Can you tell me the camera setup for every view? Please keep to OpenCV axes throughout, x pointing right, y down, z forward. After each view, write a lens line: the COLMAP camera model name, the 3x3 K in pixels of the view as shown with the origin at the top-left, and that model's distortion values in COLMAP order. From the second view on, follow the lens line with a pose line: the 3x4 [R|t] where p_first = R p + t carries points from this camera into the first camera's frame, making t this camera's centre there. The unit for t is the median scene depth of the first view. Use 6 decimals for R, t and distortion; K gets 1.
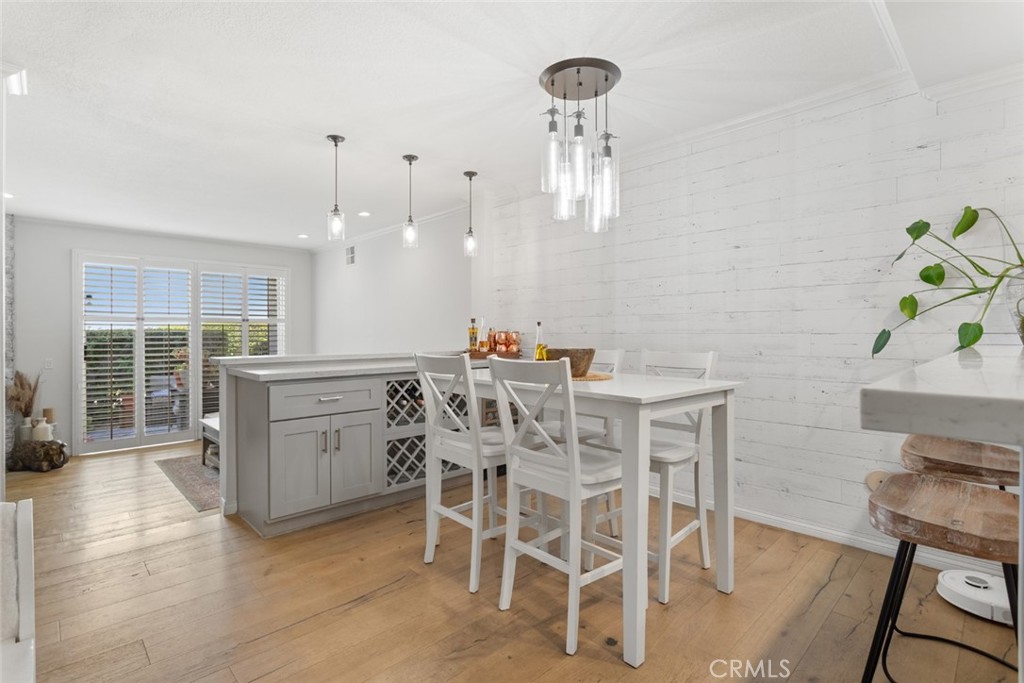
lens RADIAL K [[481.2, 0, 493.9], [0, 481.2, 340.9], [0, 0, 1]] dist [0.001385, 0.000424]
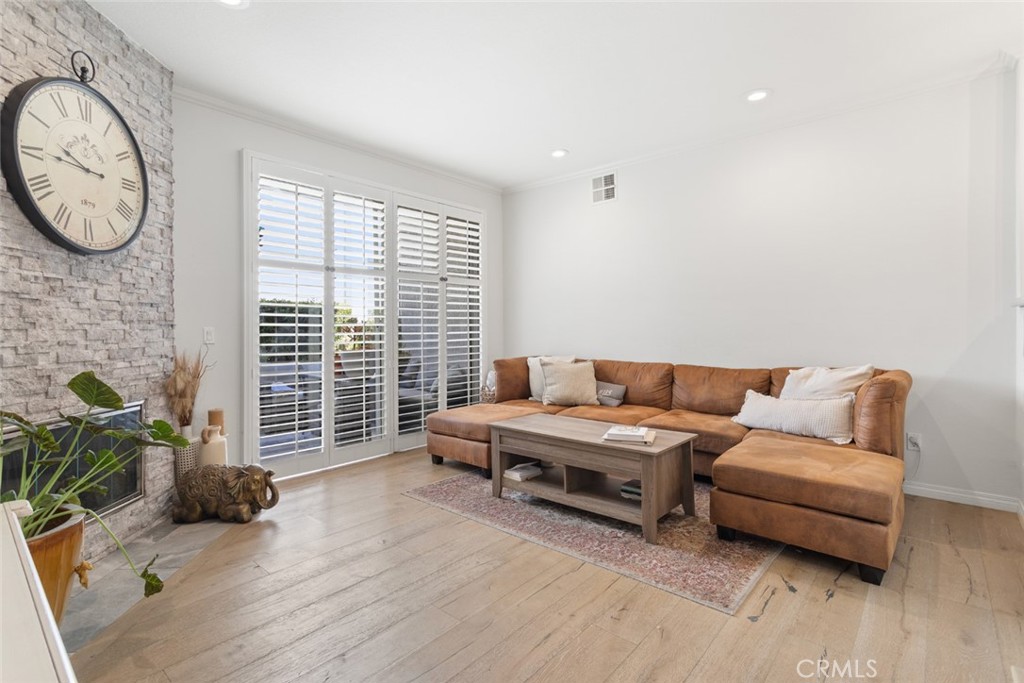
lens RADIAL K [[484.7, 0, 507.6], [0, 484.7, 326.5], [0, 0, 1]] dist [0.001476, 0.000345]
pose [[0.995092, -0.002783, 0.098914, -0.644545], [0.004451, 0.999851, -0.016651, 0.050326], [-0.098853, 0.017010, 0.994957, 0.378576]]
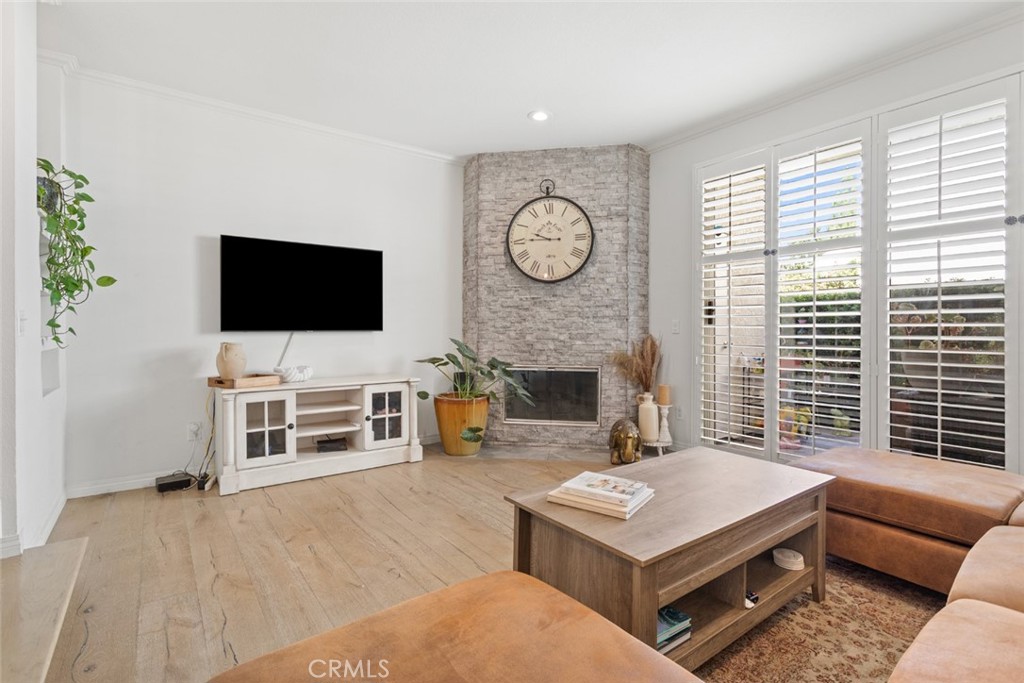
lens RADIAL K [[483.8, 0, 505.3], [0, 483.8, 331.8], [0, 0, 1]] dist [-0.015356, -0.000091]
pose [[-0.121308, 0.004975, -0.992602, -0.144914], [-0.009593, 0.999935, 0.006184, 0.056005], [0.992569, 0.010272, -0.121252, 0.868744]]
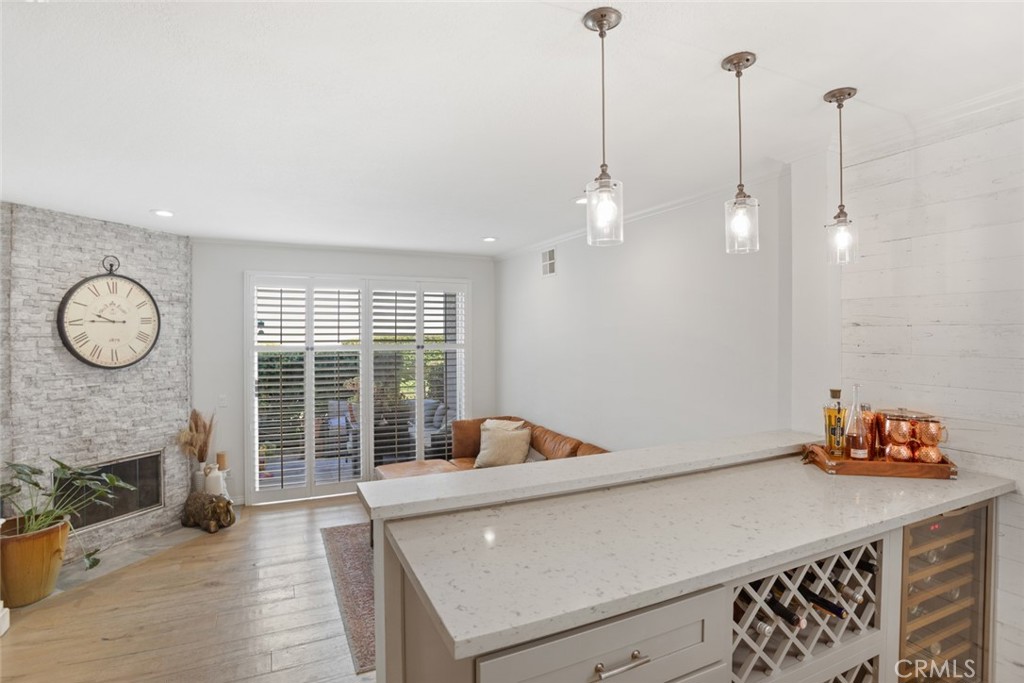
lens RADIAL K [[504.6, 0, 493.0], [0, 504.6, 335.2], [0, 0, 1]] dist [-0.023211, 0.001204]
pose [[0.945765, 0.002326, -0.324844, -0.159127], [-0.005157, 0.999956, -0.007854, -0.072952], [0.324811, 0.009103, 0.945735, 0.298753]]
